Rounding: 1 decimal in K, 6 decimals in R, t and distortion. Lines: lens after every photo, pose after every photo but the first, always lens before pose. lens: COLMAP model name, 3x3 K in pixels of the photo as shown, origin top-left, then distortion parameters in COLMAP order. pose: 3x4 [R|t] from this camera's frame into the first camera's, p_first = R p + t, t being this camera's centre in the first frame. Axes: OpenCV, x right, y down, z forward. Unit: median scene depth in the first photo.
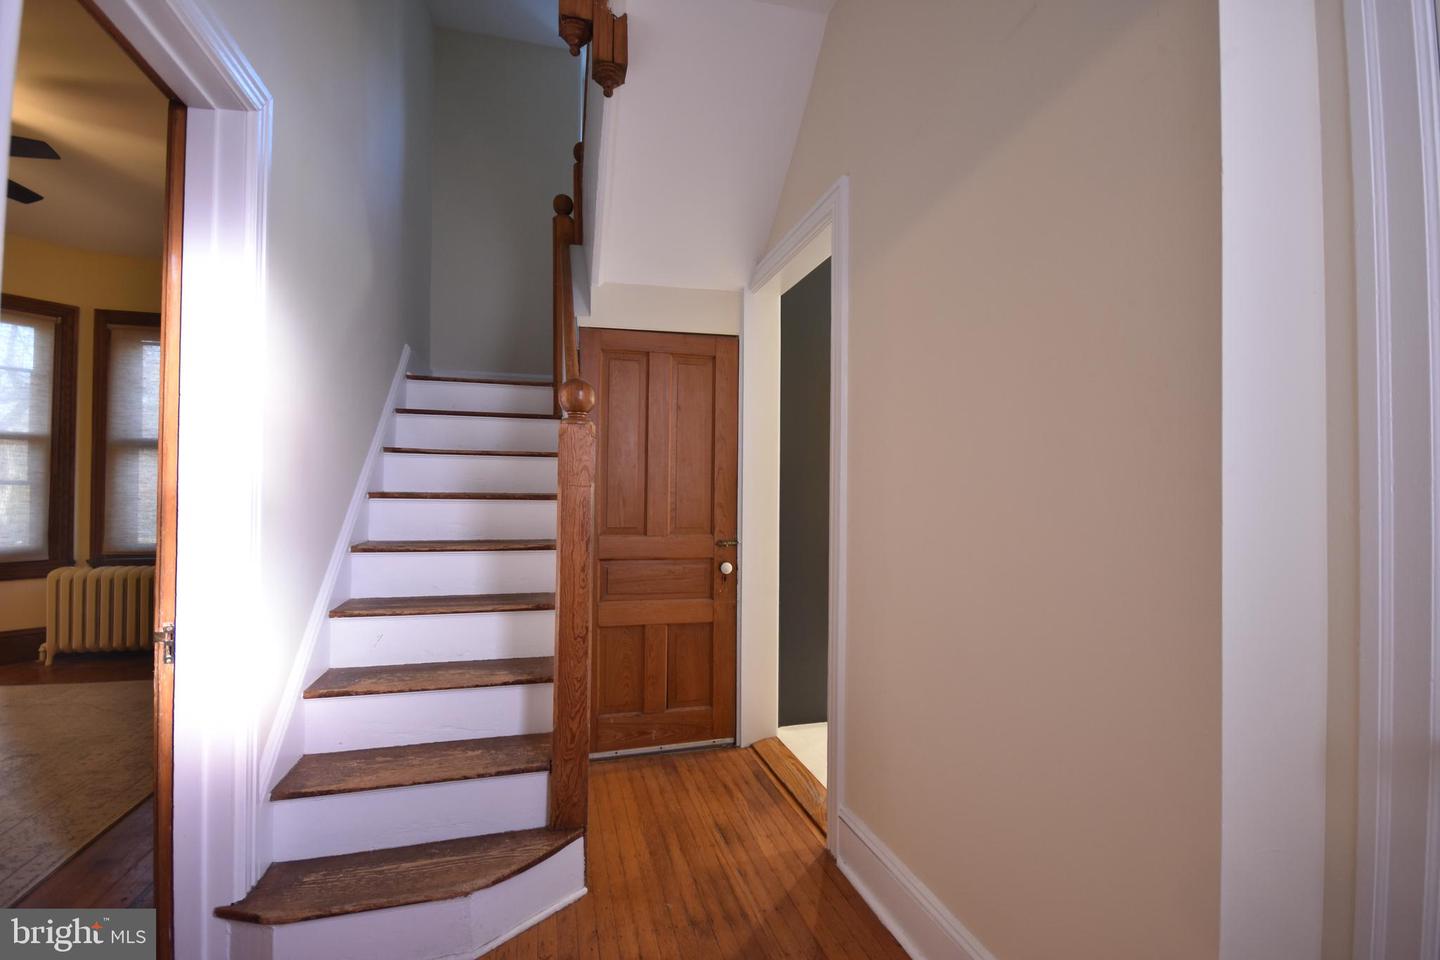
lens RADIAL K [[631.3, 0, 720.8], [0, 631.3, 486.0], [0, 0, 1]] dist [0.001999, -0.004742]
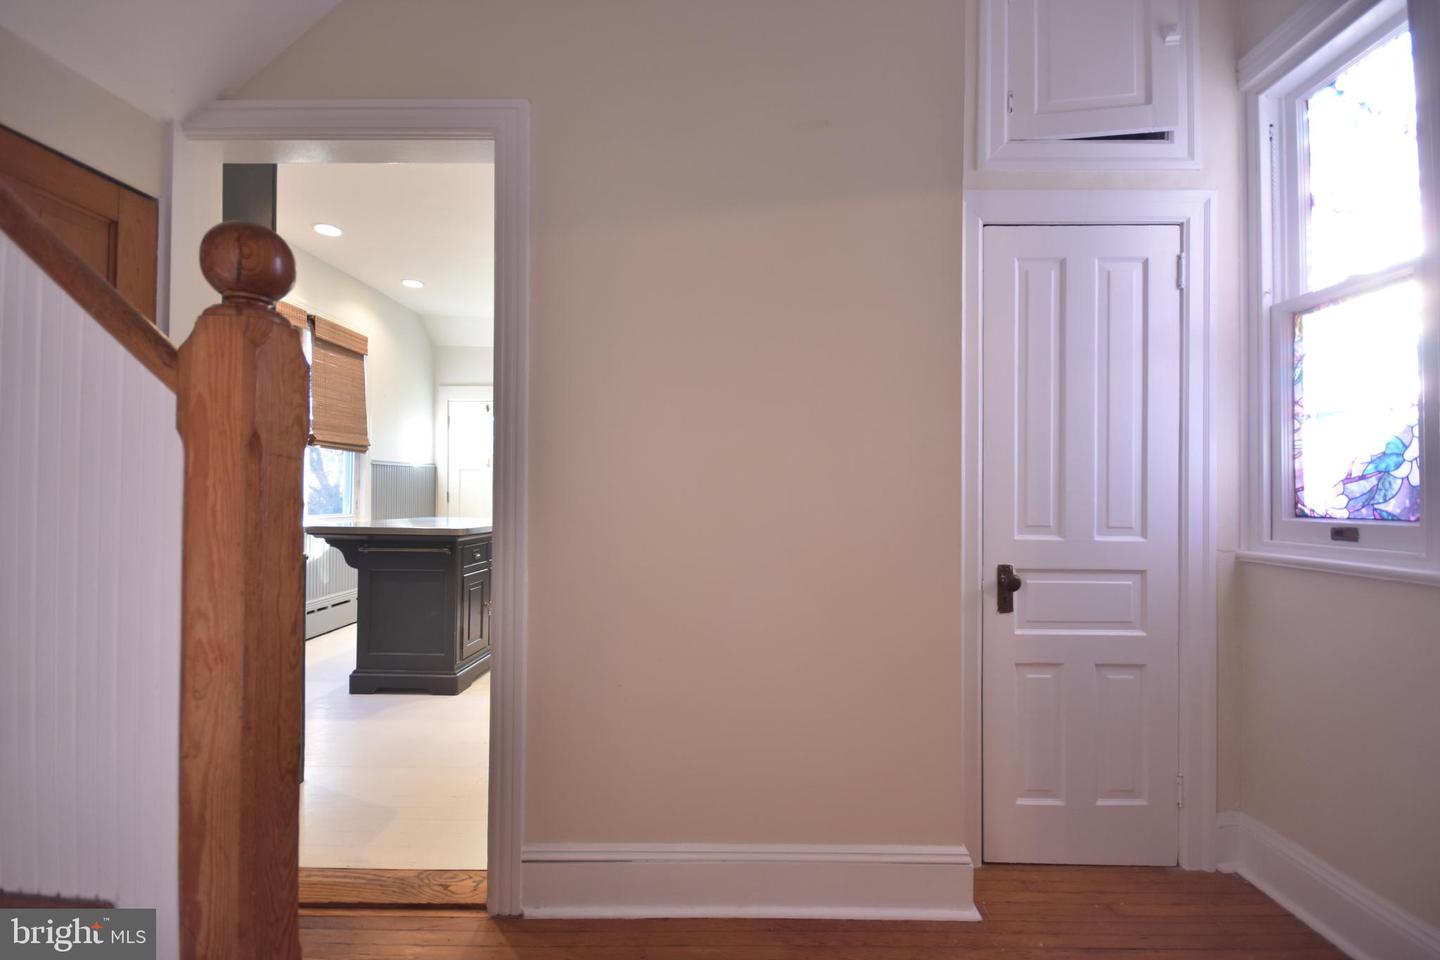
lens RADIAL K [[631.3, 0, 720.8], [0, 631.3, 486.0], [0, 0, 1]] dist [0.001999, -0.004742]
pose [[0.280229, 0.001856, 0.959931, -0.412772], [-0.014986, 0.999885, 0.002442, 0.011054], [-0.959816, -0.015069, 0.280224, 0.386139]]
